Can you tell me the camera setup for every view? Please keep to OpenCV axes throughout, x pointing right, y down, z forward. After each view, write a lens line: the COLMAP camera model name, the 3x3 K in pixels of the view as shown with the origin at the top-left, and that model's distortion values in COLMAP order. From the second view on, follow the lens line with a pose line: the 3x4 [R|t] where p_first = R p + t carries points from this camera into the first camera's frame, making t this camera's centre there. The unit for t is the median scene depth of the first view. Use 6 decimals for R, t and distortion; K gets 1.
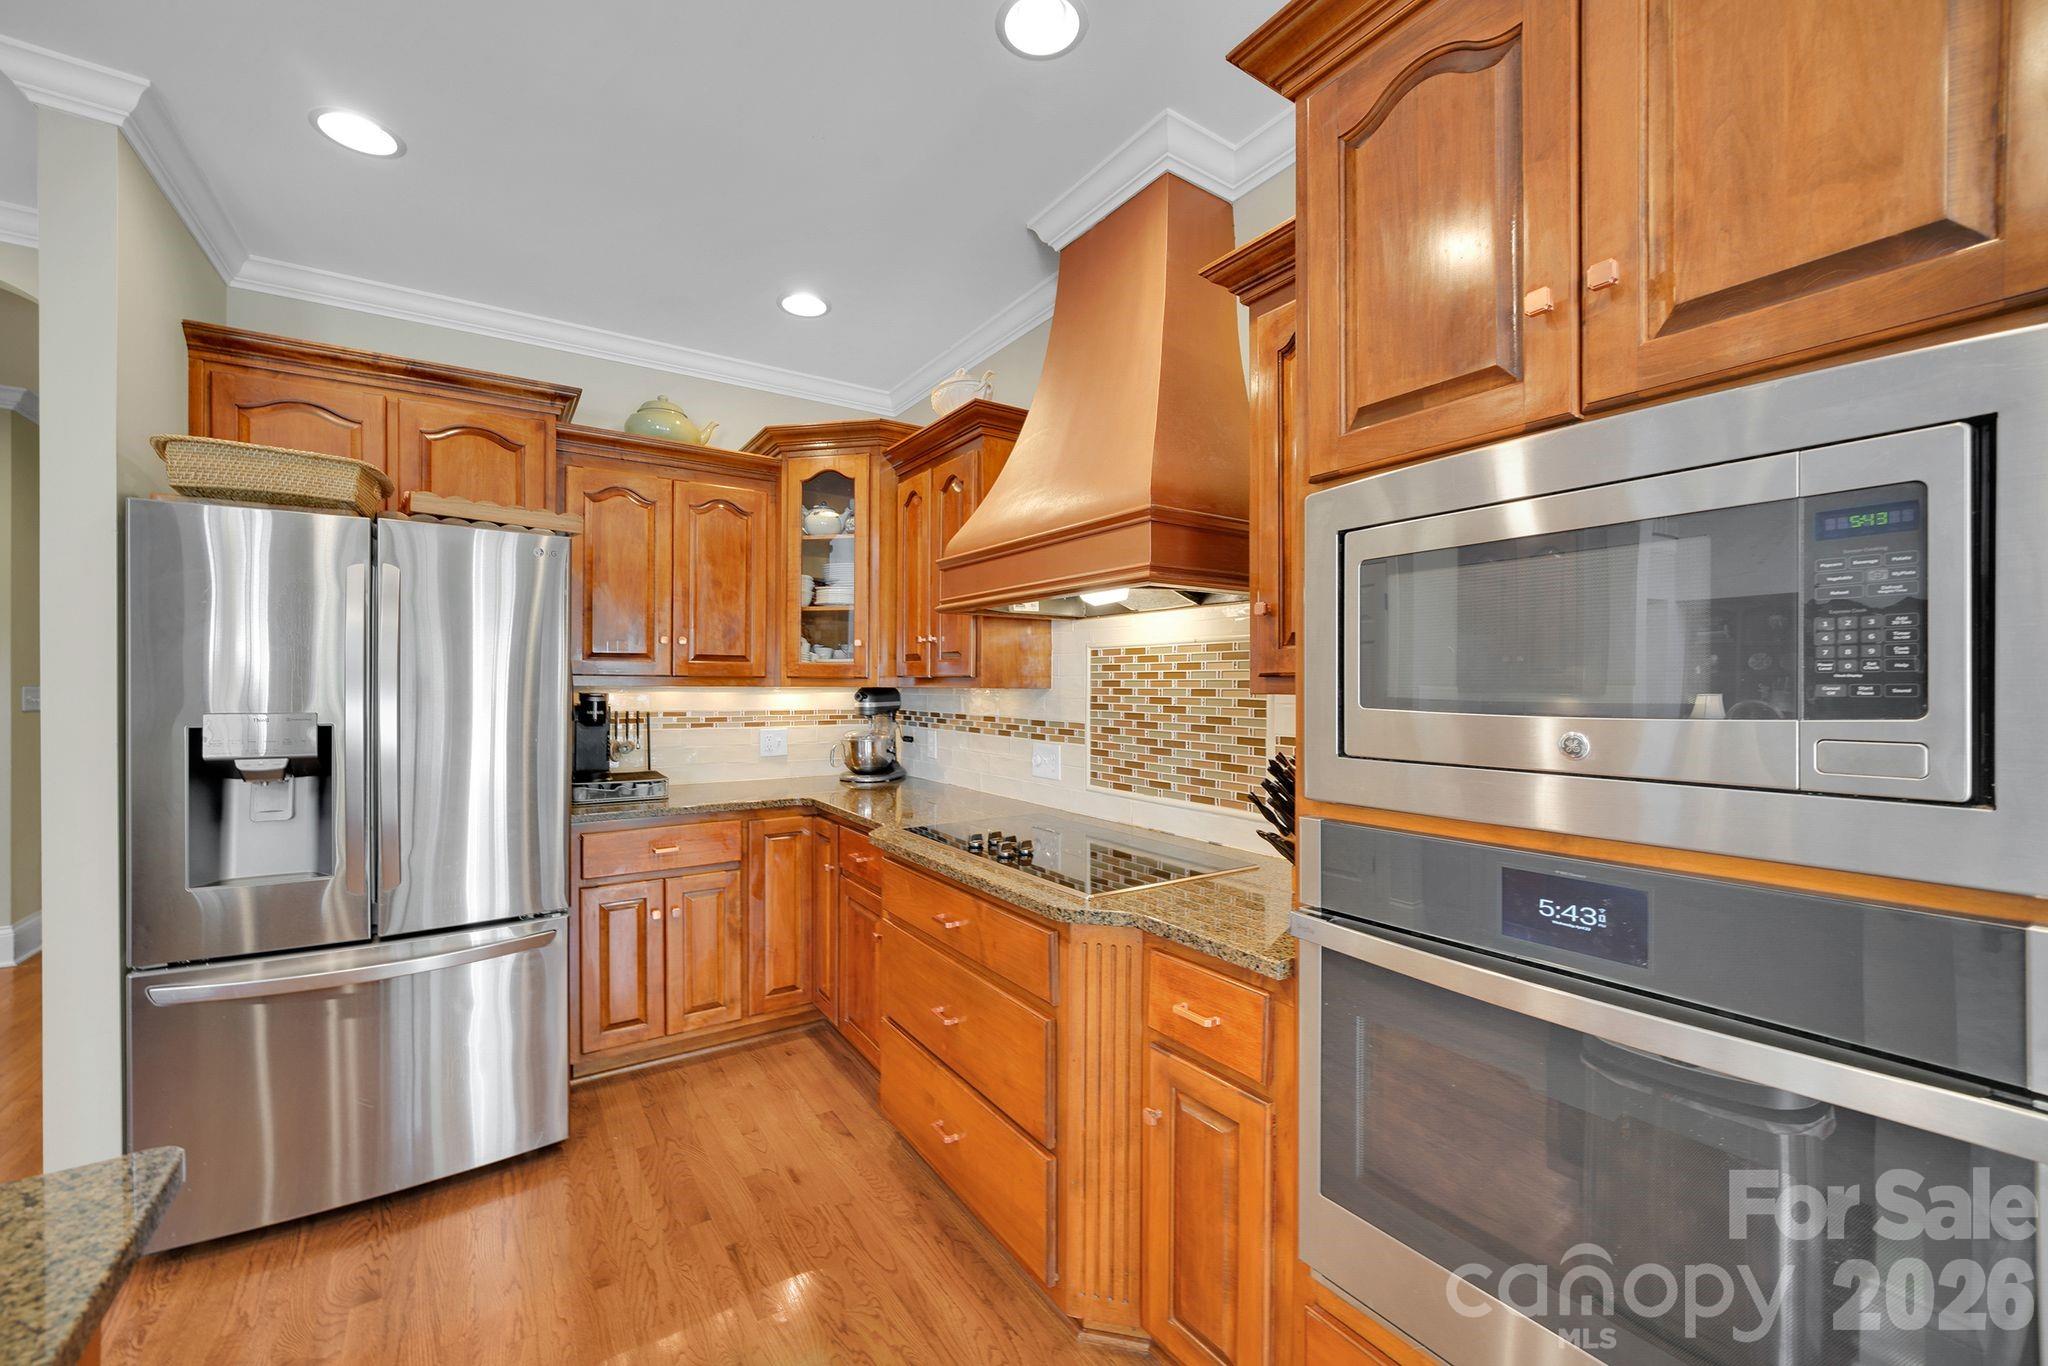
lens RADIAL K [[803.9, 0, 1010.1], [0, 803.9, 689.3], [0, 0, 1]] dist [-0.004033, 0.000554]
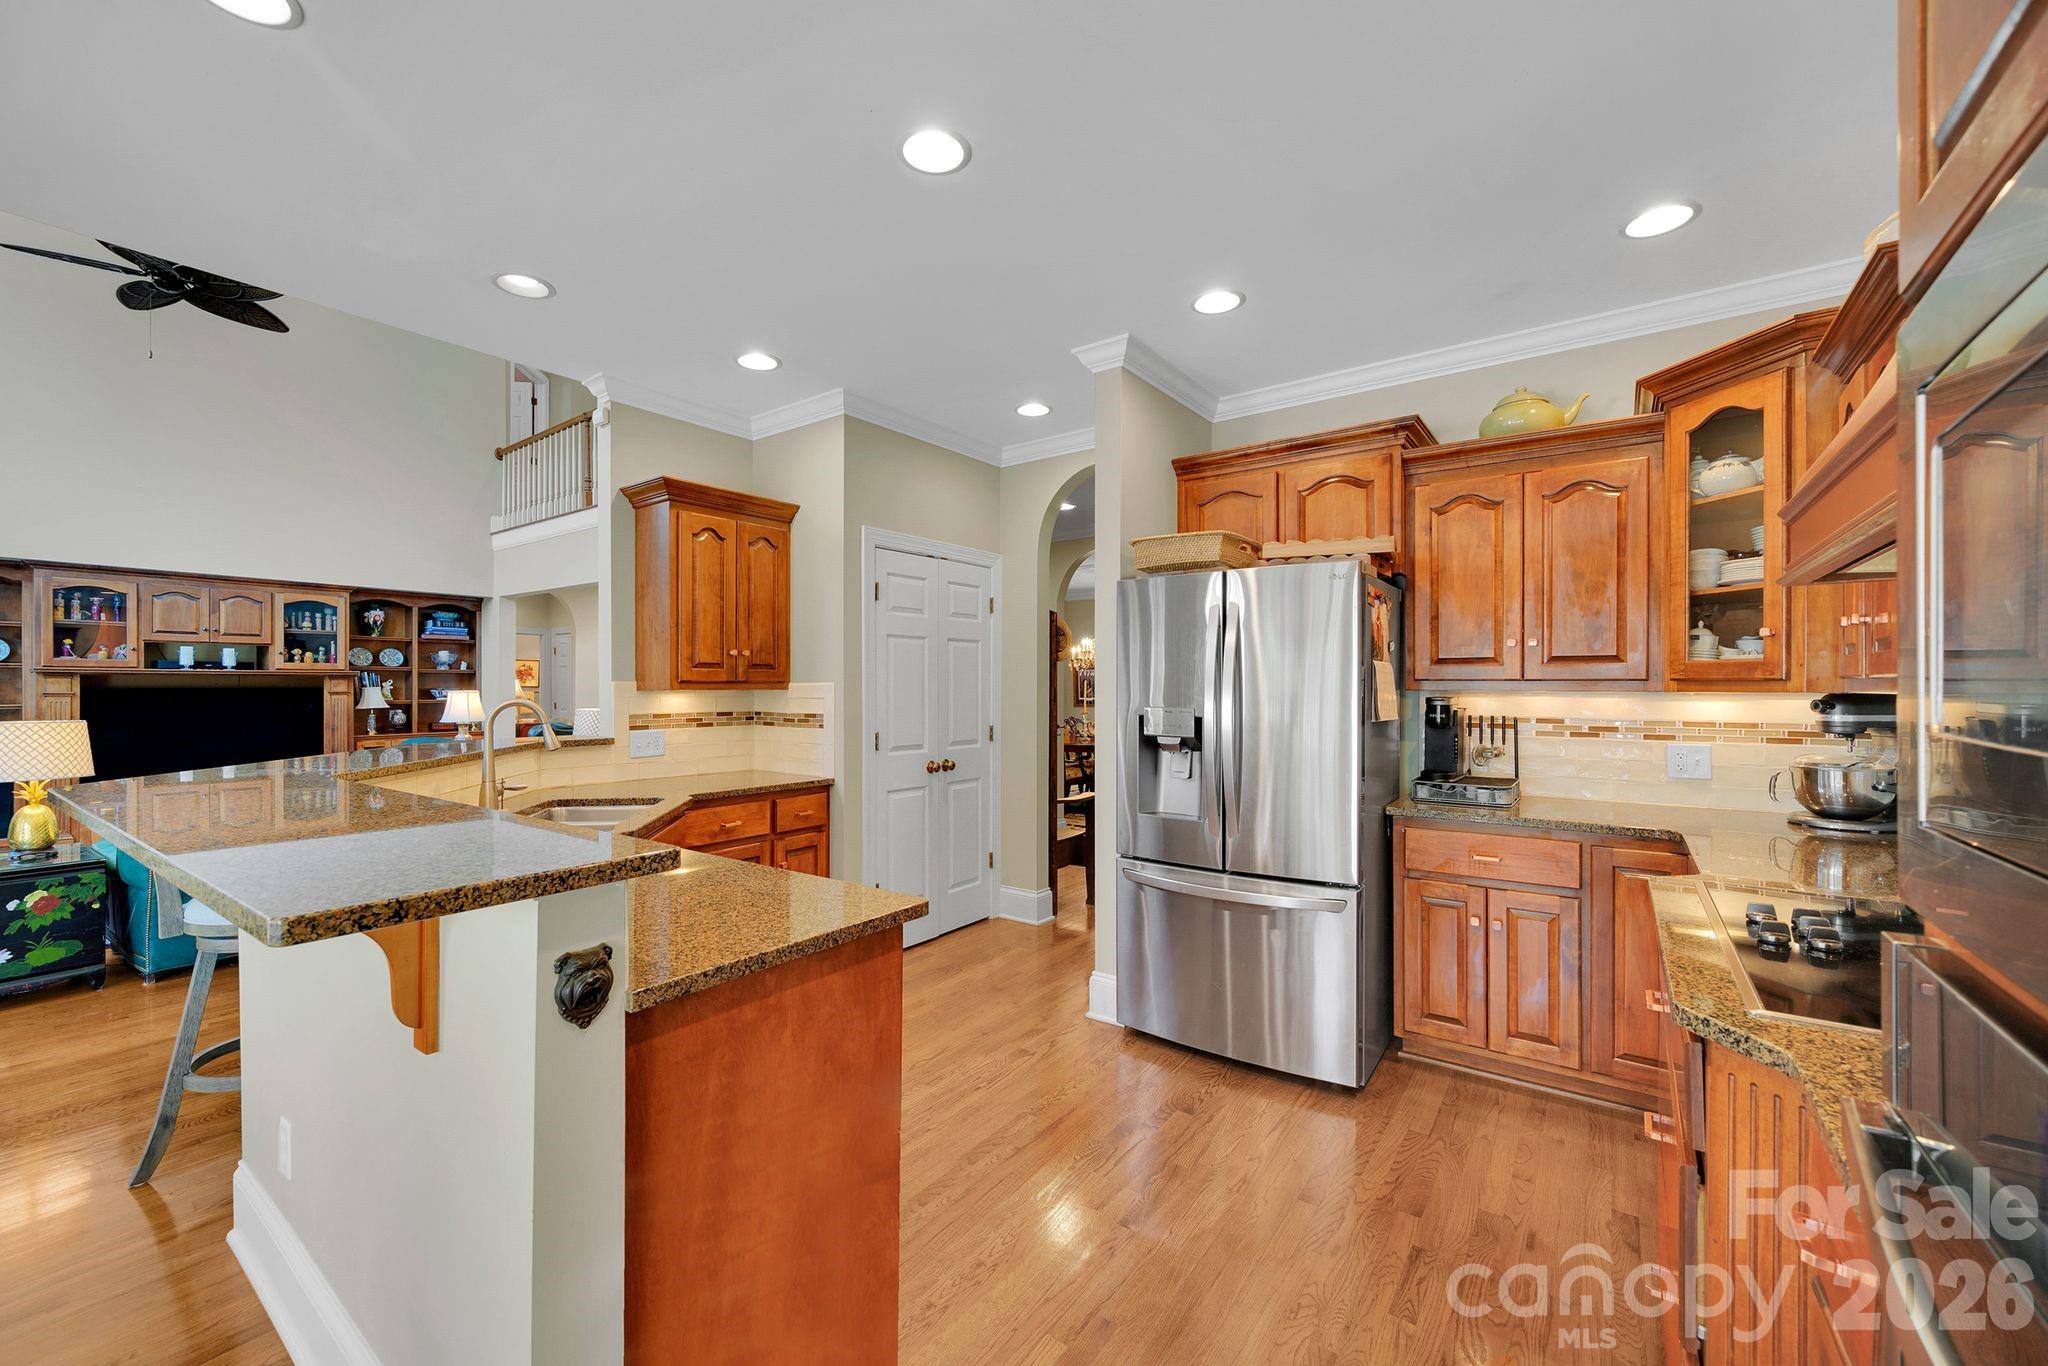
lens RADIAL K [[803.9, 0, 1009.3], [0, 803.9, 686.4], [0, 0, 1]] dist [-0.004033, 0.000554]
pose [[0.351024, -0.002555, -0.936363, 0.271621], [-0.006780, 0.999963, -0.005270, 0.000083], [0.936342, 0.008199, 0.350993, 0.107211]]
